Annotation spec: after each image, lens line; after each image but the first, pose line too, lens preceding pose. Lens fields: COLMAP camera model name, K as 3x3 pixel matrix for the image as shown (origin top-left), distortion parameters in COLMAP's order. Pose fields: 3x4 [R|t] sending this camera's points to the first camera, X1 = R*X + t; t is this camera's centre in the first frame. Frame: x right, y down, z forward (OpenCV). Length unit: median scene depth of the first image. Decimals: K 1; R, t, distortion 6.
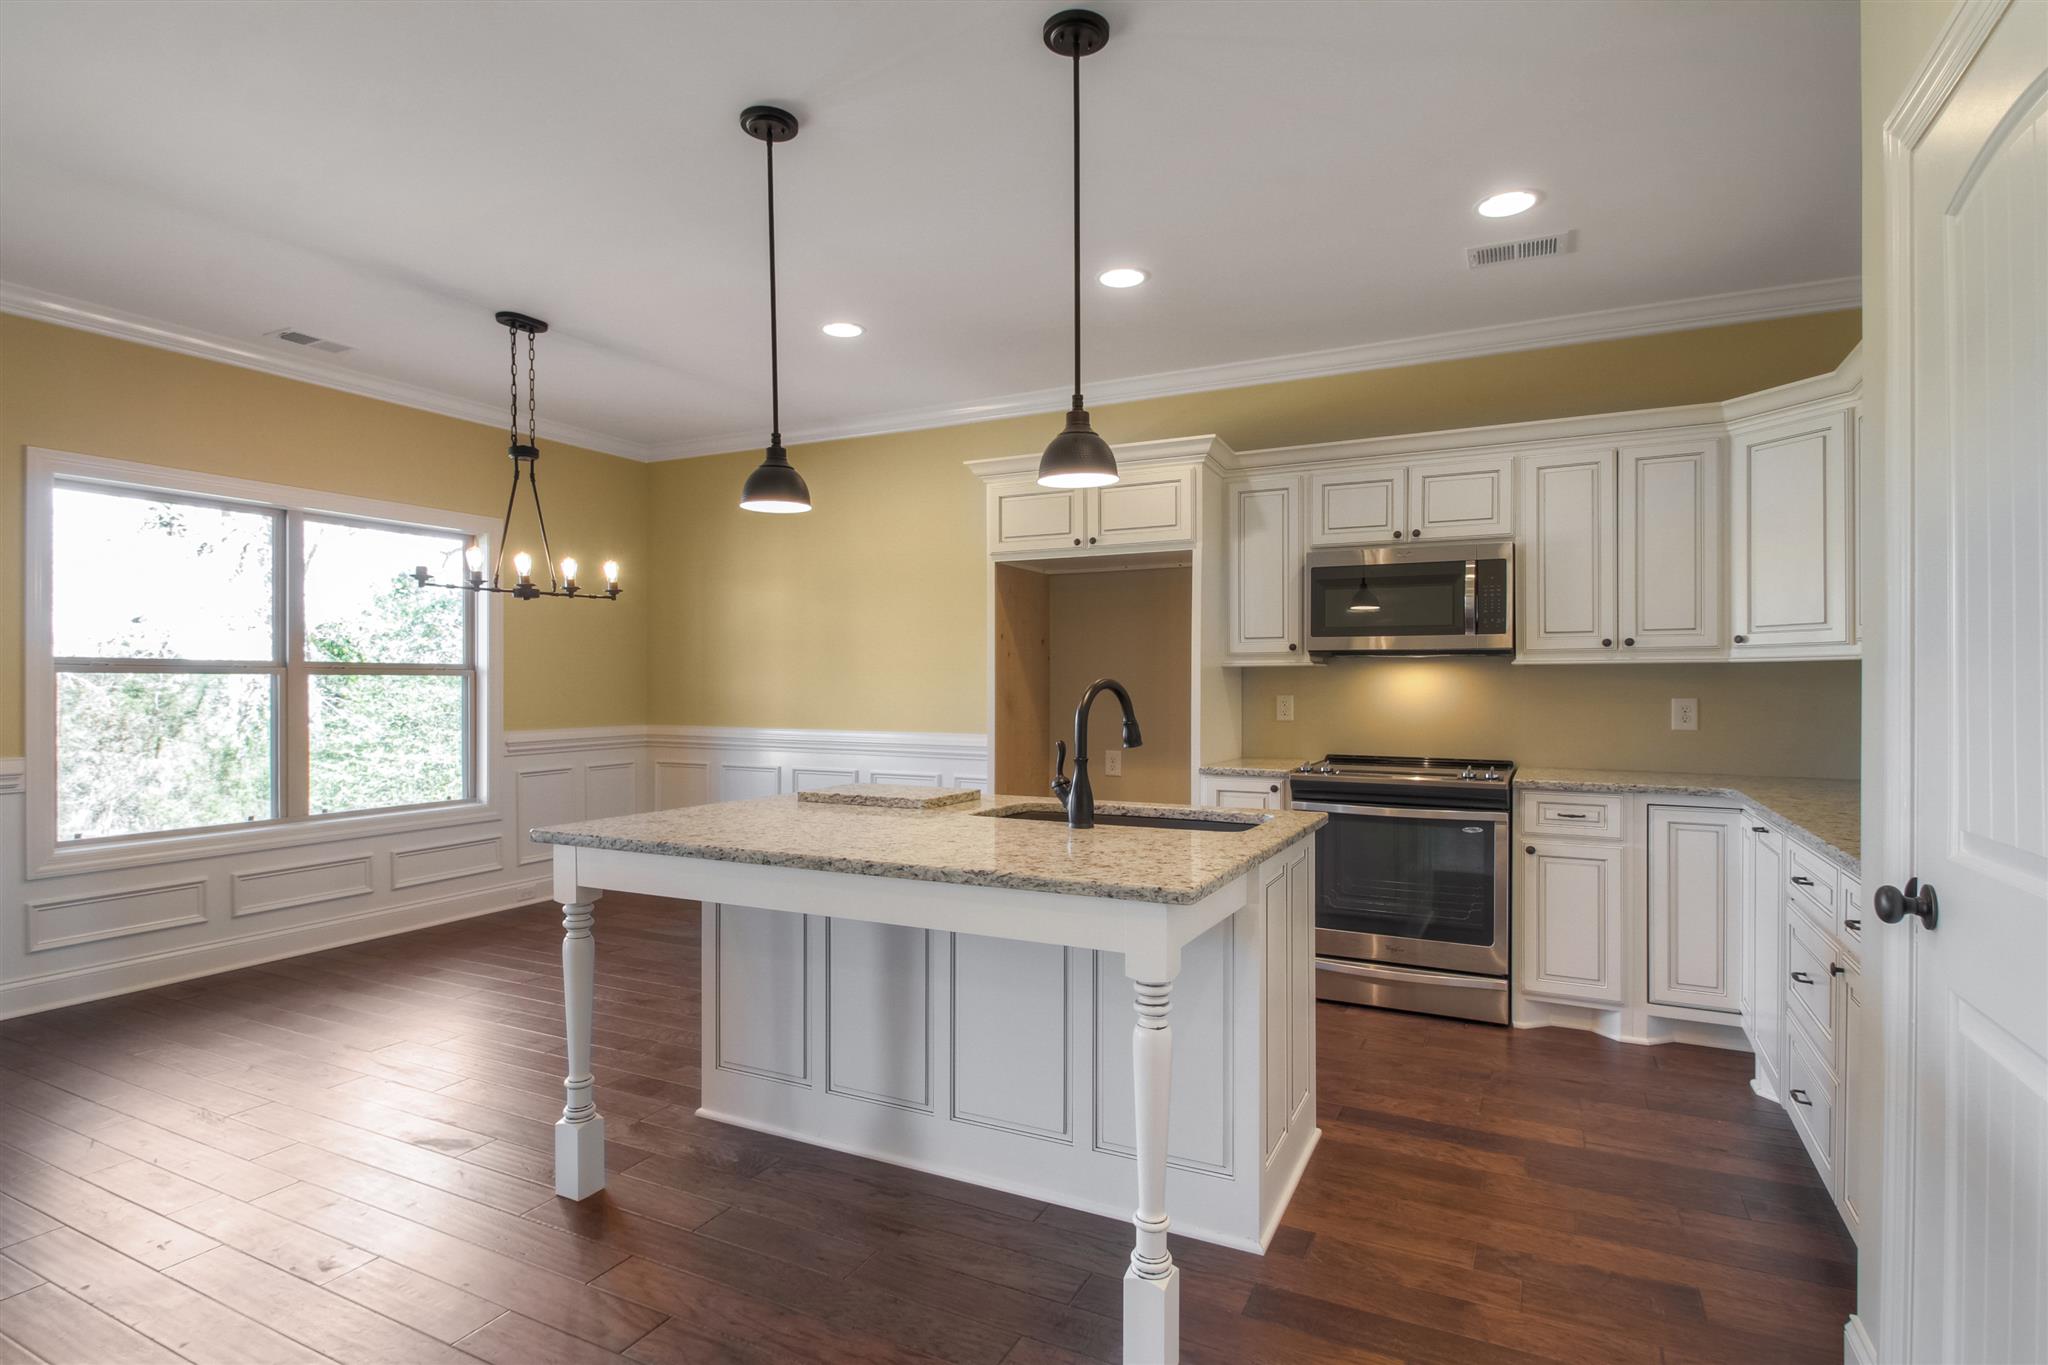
lens RADIAL K [[1015.9, 0, 1024.0], [0, 1015.9, 682.5], [0, 0, 1]] dist [0.017145, -0.000222]
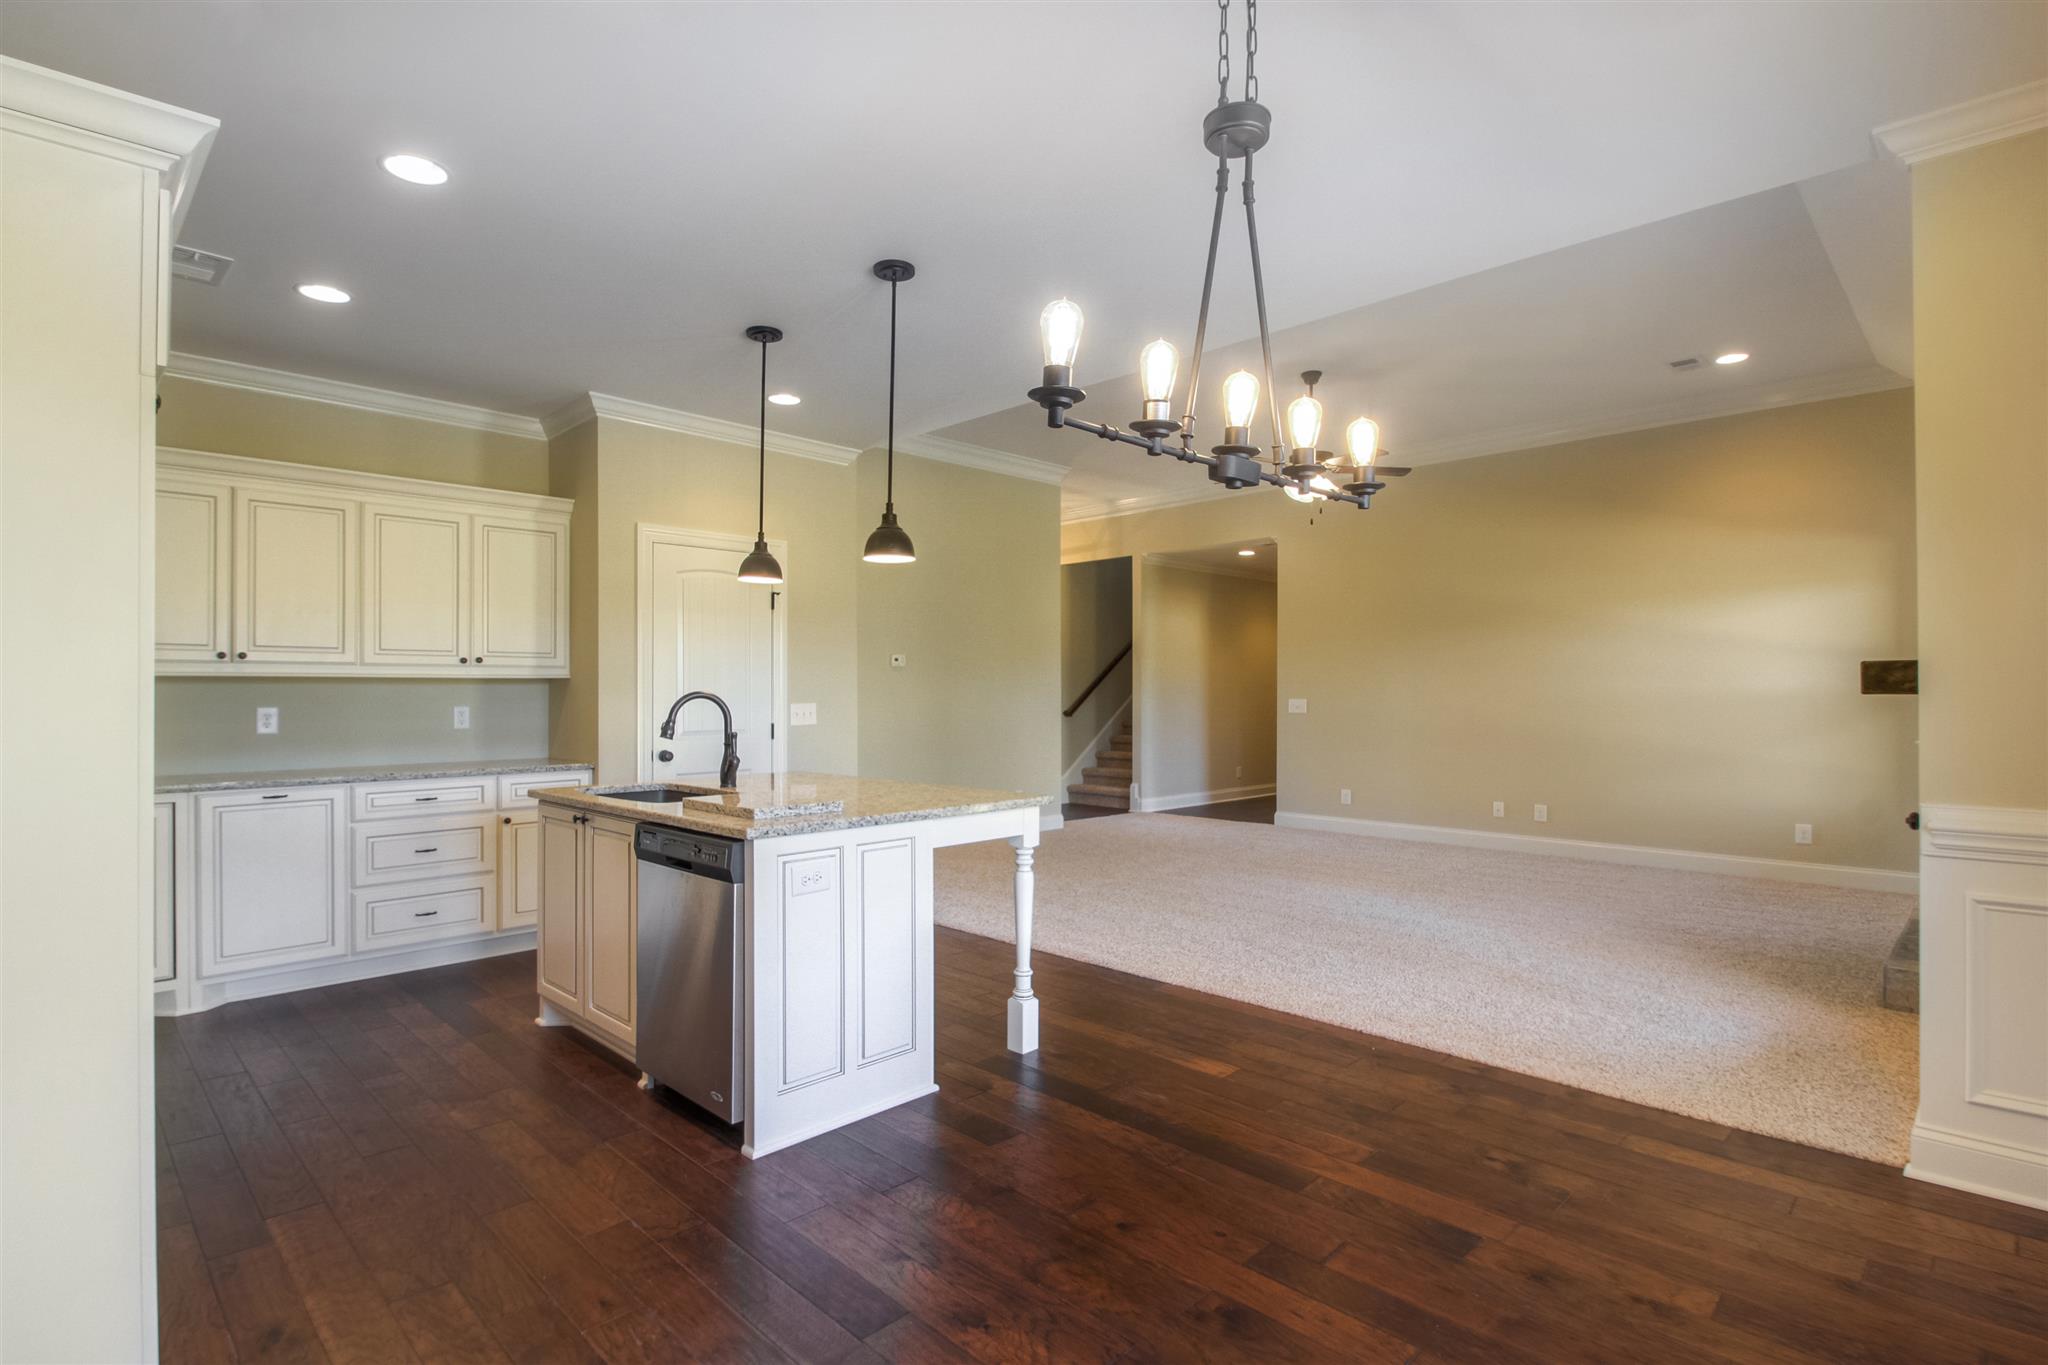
lens RADIAL K [[1015.9, 0, 1024.0], [0, 1015.9, 682.5], [0, 0, 1]] dist [0.017145, -0.000222]
pose [[-0.945430, 0.005440, 0.325781, -0.463067], [0.000379, 0.999878, -0.015596, 0.004737], [-0.325826, -0.014621, -0.945317, 1.560101]]
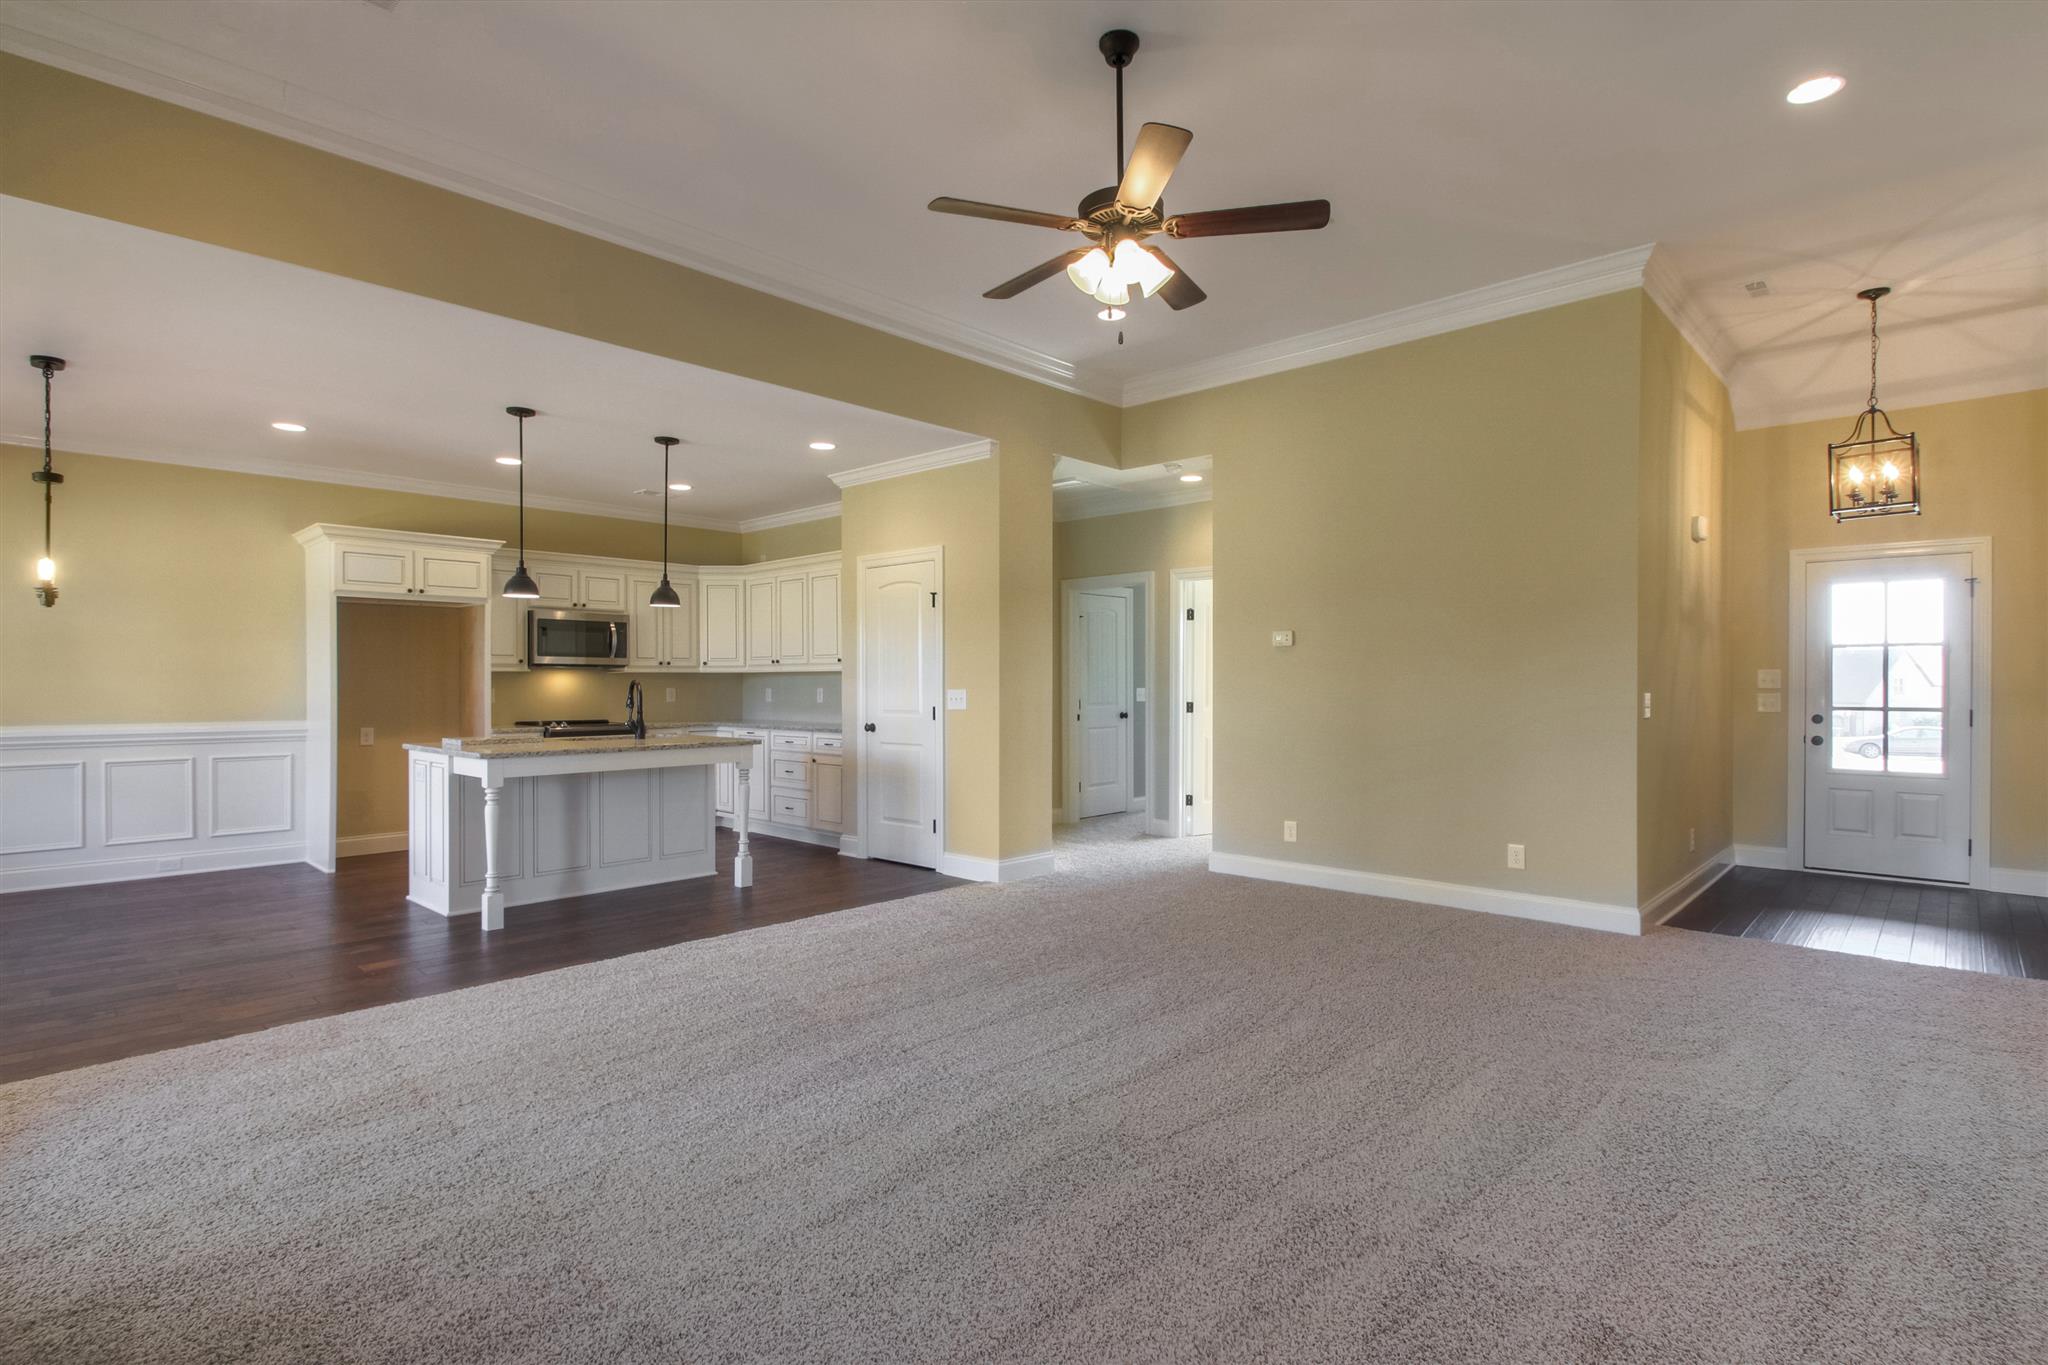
lens RADIAL K [[1015.9, 0, 1024.0], [0, 1015.9, 682.5], [0, 0, 1]] dist [0.017145, -0.000222]
pose [[0.275523, -0.003122, 0.961290, -1.249225], [-0.002662, 0.999988, 0.004011, -0.006953], [-0.961291, -0.003664, 0.275511, -0.356794]]
